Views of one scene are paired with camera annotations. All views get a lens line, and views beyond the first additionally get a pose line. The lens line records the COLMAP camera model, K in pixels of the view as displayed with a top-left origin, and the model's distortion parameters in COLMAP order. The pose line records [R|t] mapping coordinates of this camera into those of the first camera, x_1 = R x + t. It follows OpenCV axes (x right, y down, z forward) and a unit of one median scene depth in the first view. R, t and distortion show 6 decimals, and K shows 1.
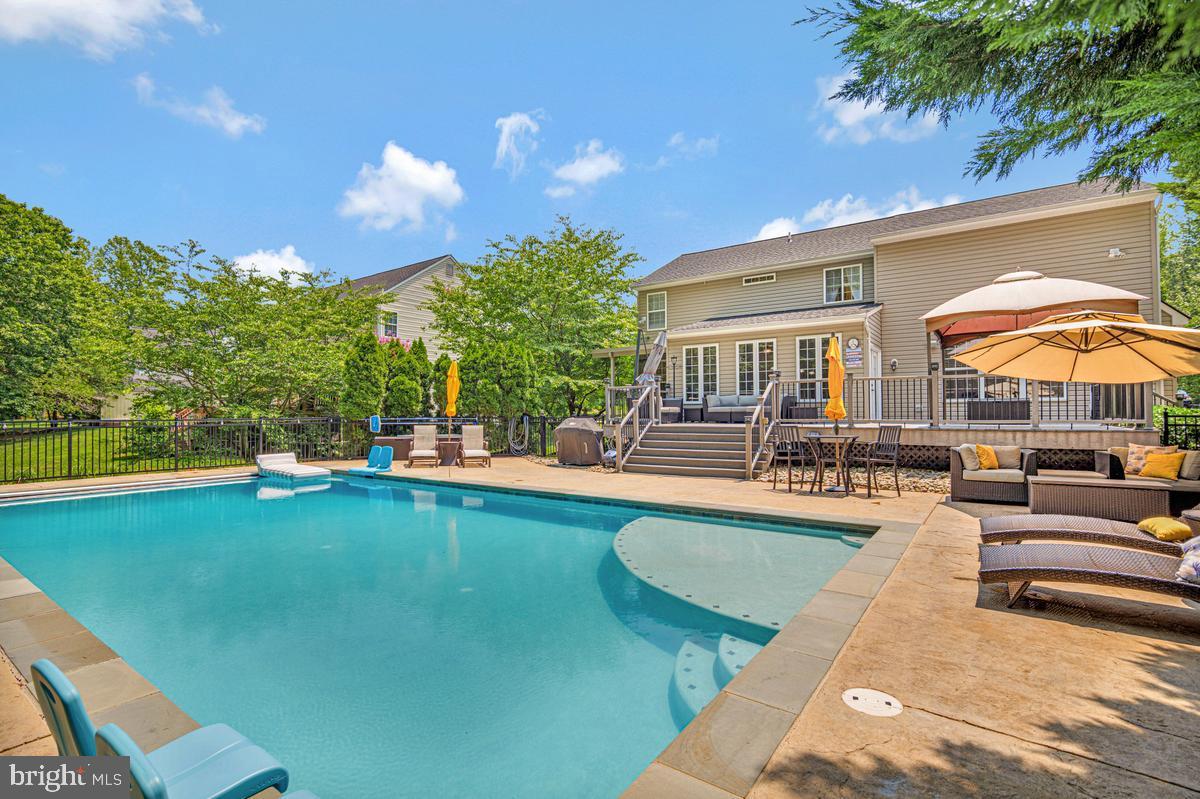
lens RADIAL K [[545.0, 0, 621.6], [0, 545.0, 406.8], [0, 0, 1]] dist [-0.005552, -0.000126]
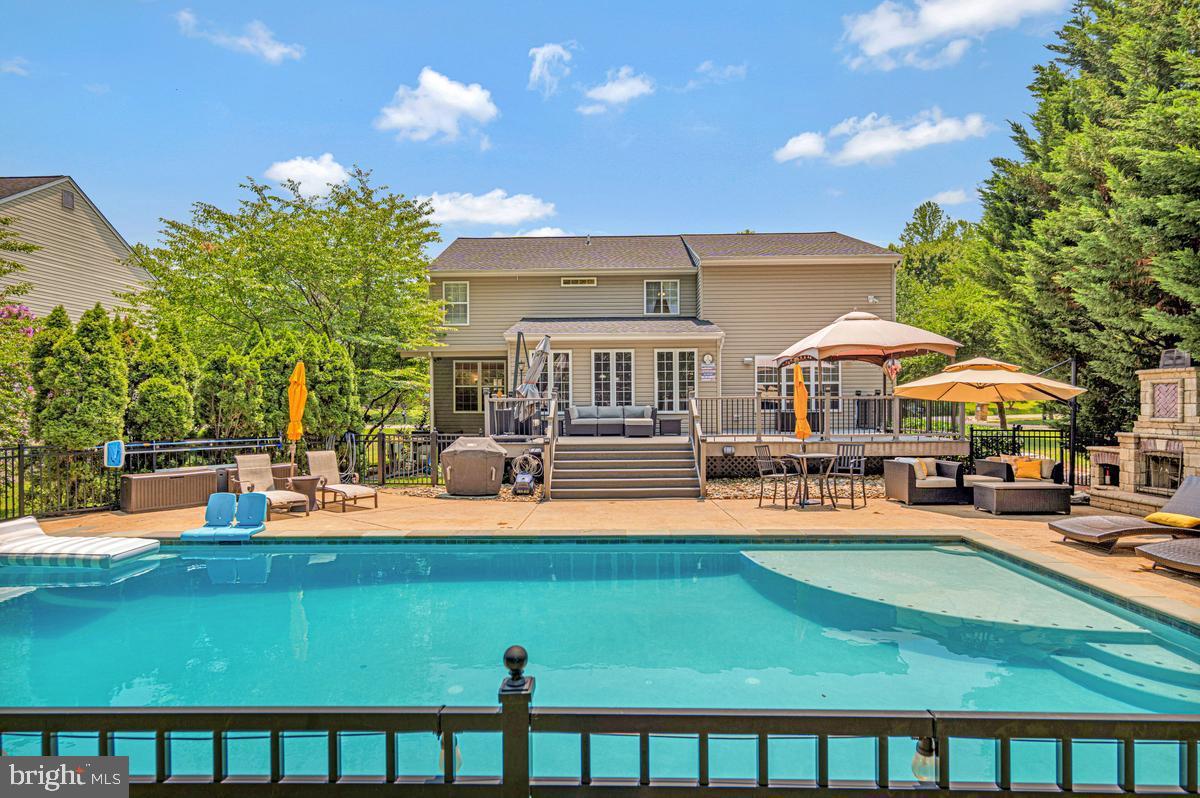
lens RADIAL K [[601.9, 0, 617.5], [0, 601.9, 398.5], [0, 0, 1]] dist [0.001649, -0.000787]
pose [[0.836484, 0.006250, 0.547956, -0.349410], [-0.002791, 0.999971, -0.007146, -0.028941], [-0.547984, 0.004448, 0.836477, 0.107956]]
